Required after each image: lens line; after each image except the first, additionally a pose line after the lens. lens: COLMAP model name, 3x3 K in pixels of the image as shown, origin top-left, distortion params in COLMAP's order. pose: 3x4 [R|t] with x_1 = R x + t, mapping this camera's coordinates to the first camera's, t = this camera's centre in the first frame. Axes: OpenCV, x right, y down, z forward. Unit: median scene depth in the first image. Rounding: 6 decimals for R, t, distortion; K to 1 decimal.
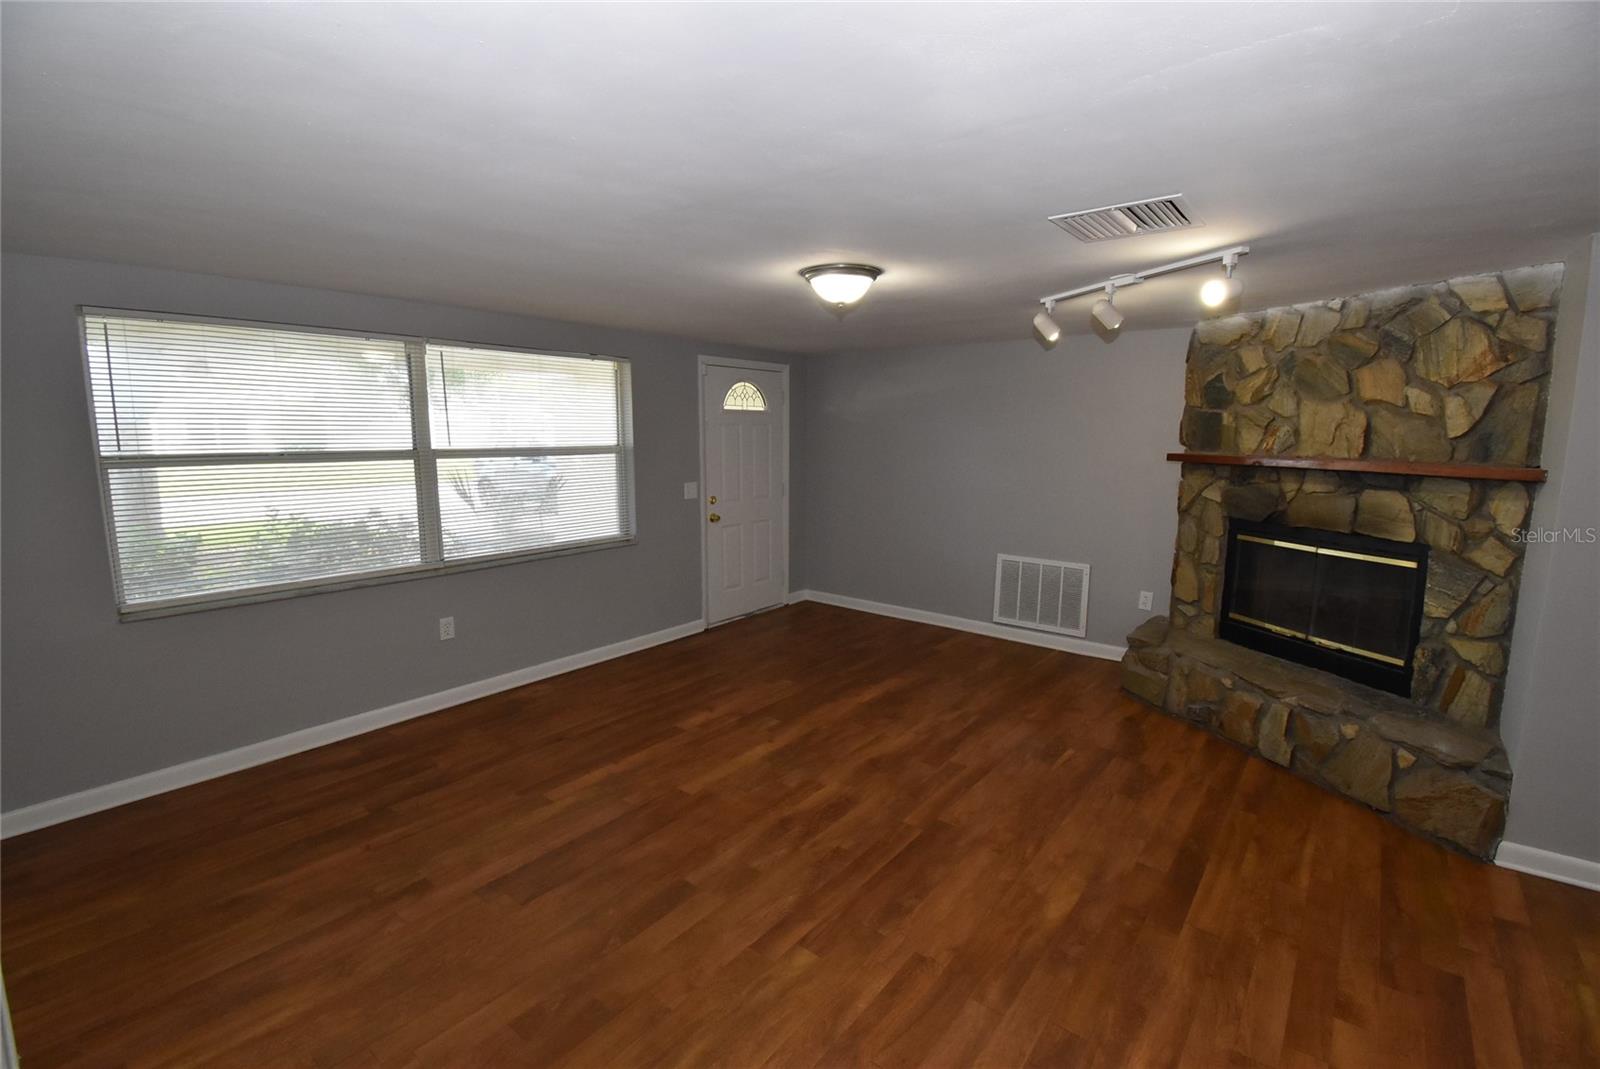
lens RADIAL K [[703.4, 0, 800.0], [0, 703.4, 534.5], [0, 0, 1]] dist [0.019721, -0.027415]
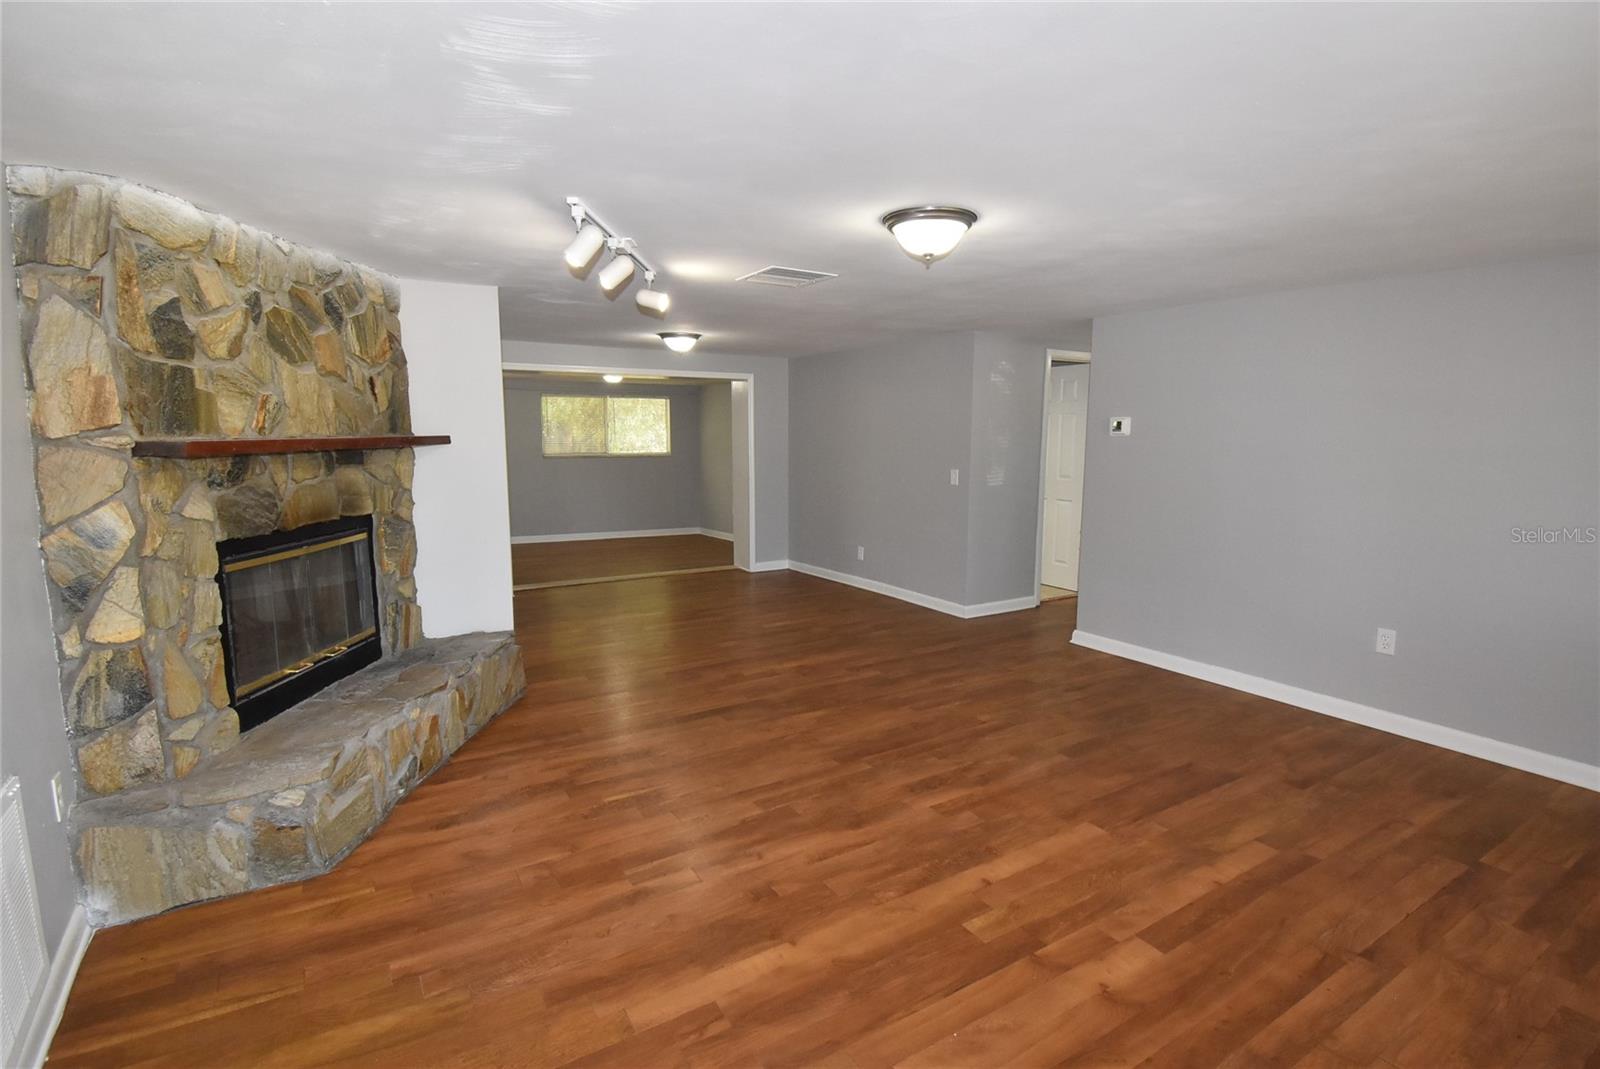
lens RADIAL K [[777.9, 0, 800.0], [0, 777.9, 534.5], [0, 0, 1]] dist [0.002860, -0.015358]
pose [[-0.944682, -0.051191, 0.323968, -0.100354], [0.041933, 0.960789, 0.274092, -0.227886], [-0.325296, 0.272515, -0.905493, 1.698745]]
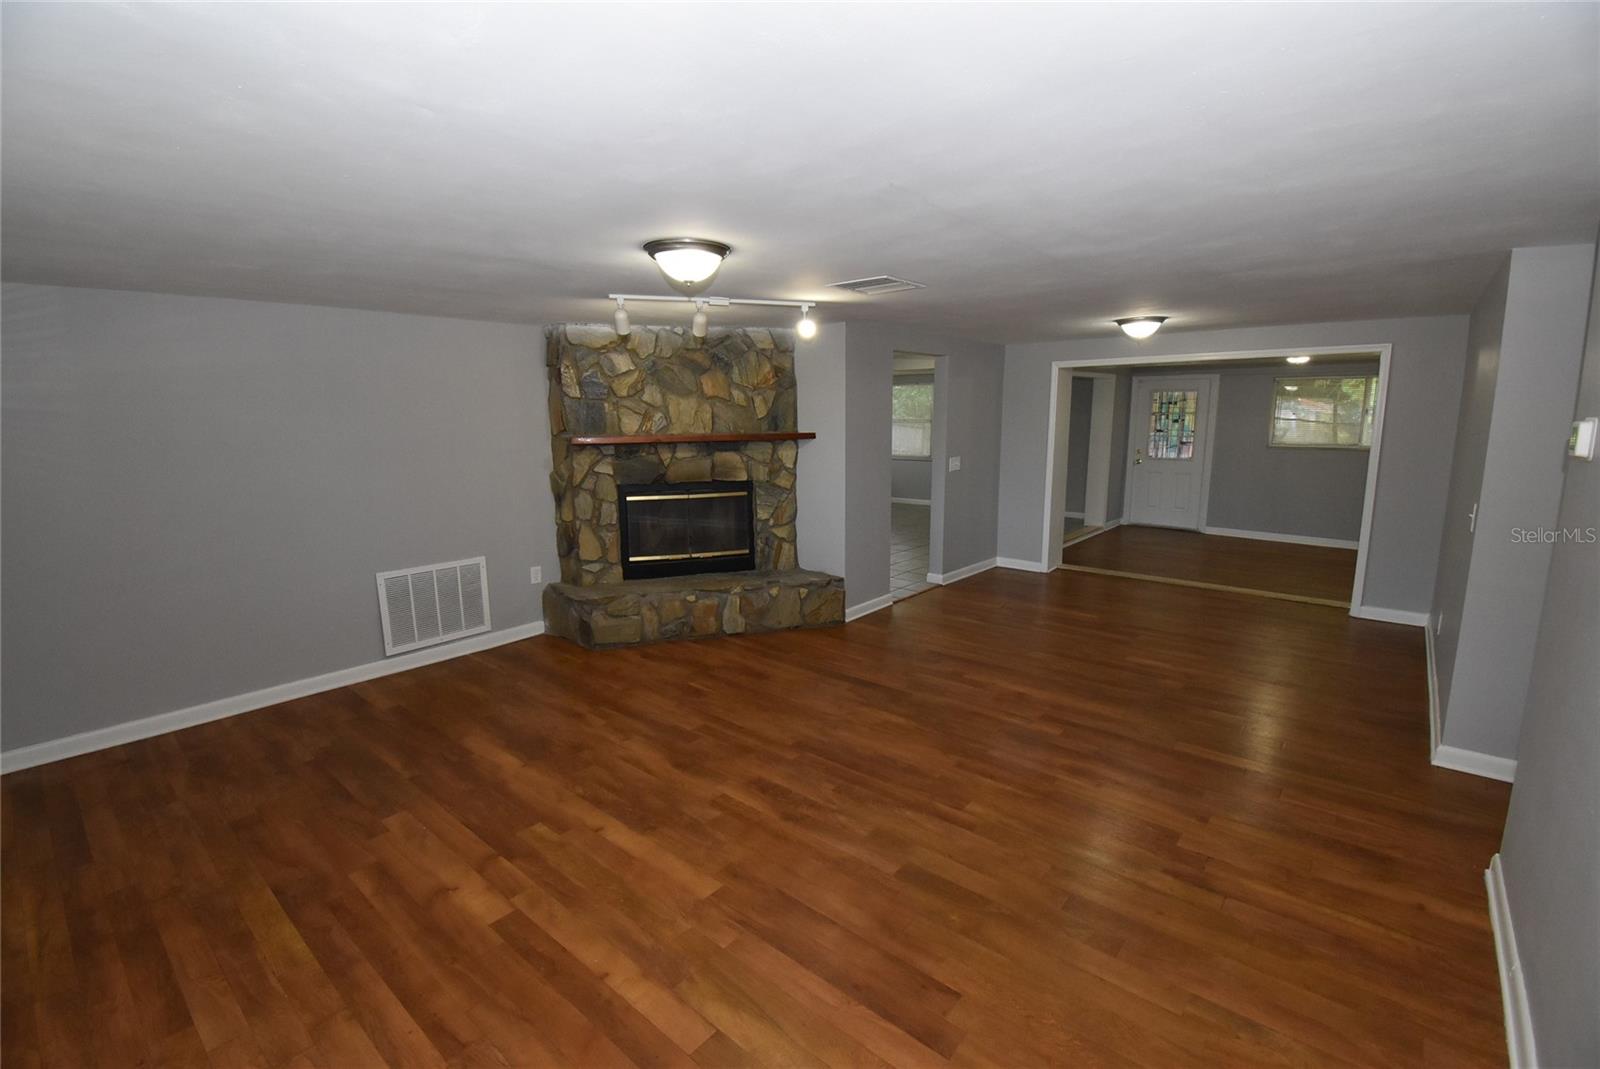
lens RADIAL K [[703.4, 0, 800.0], [0, 703.4, 534.5], [0, 0, 1]] dist [0.019721, -0.027415]
pose [[0.029702, -0.175200, 0.984085, -0.770311], [0.159097, 0.972797, 0.168389, -0.117768], [-0.986816, 0.151563, 0.056767, 0.727953]]
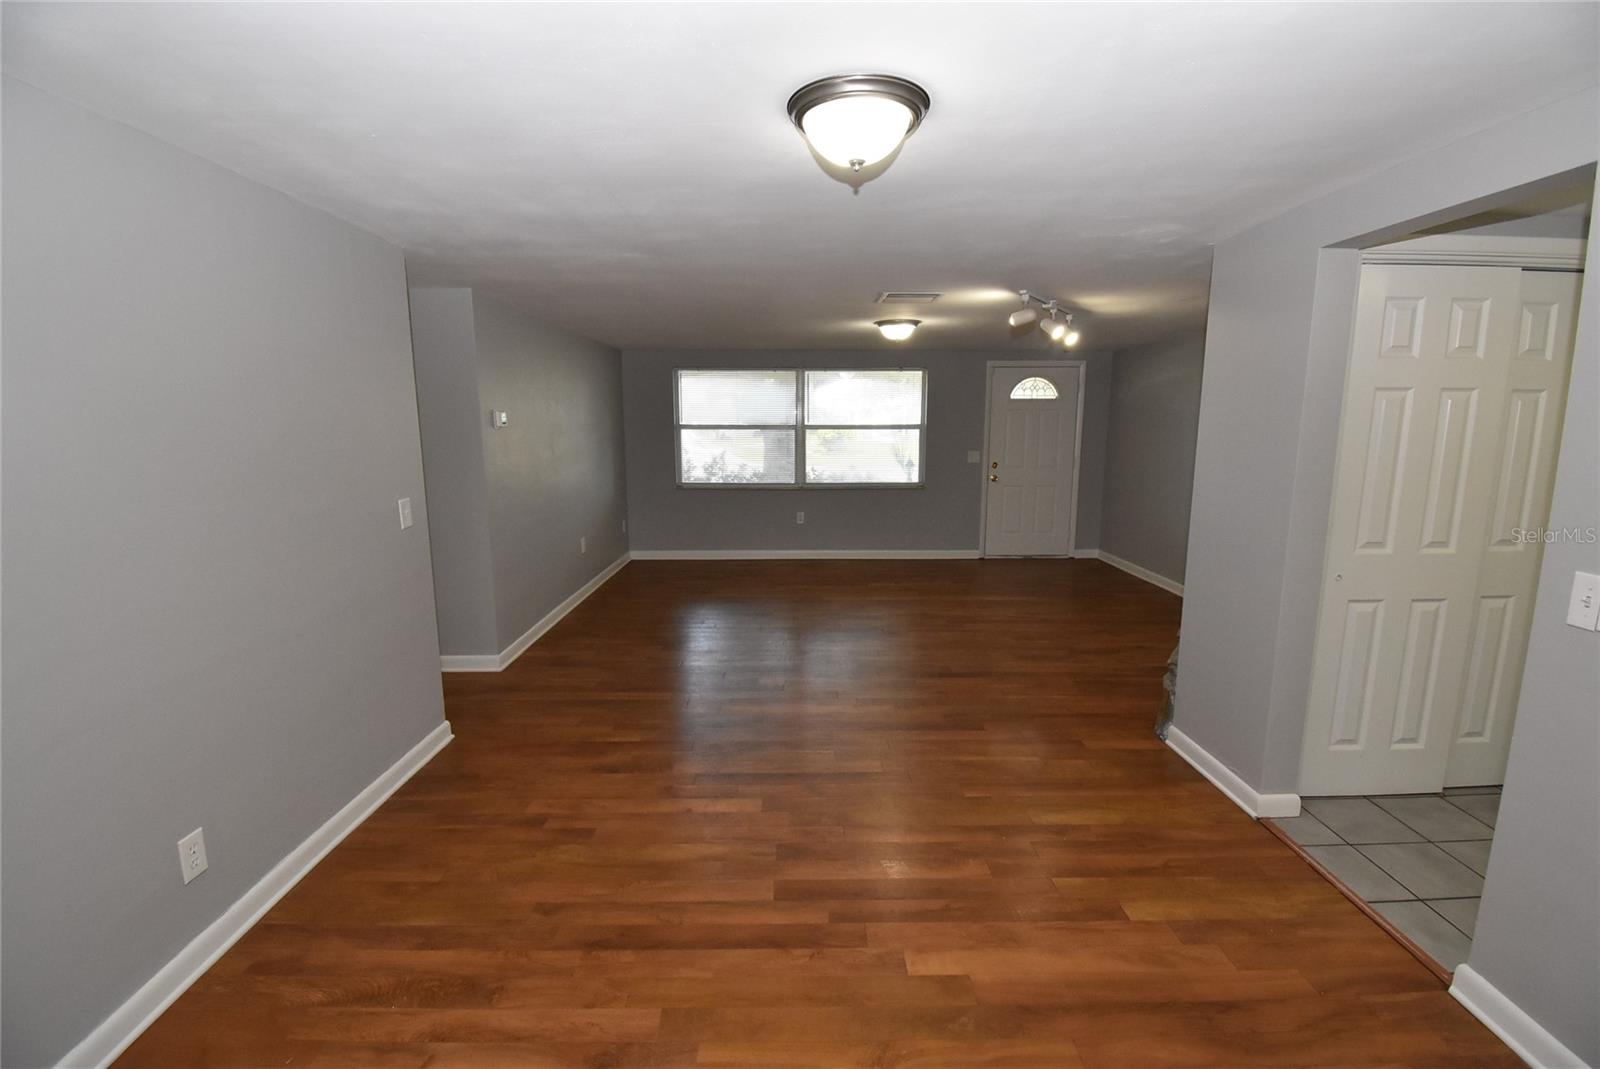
lens RADIAL K [[707.5, 0, 800.0], [0, 707.5, 534.5], [0, 0, 1]] dist [0.014774, -0.021903]
pose [[0.634363, 0.119249, -0.763782, 1.142614], [-0.111591, 0.991808, 0.062168, 0.067516], [0.764938, 0.045794, 0.642474, -0.280483]]
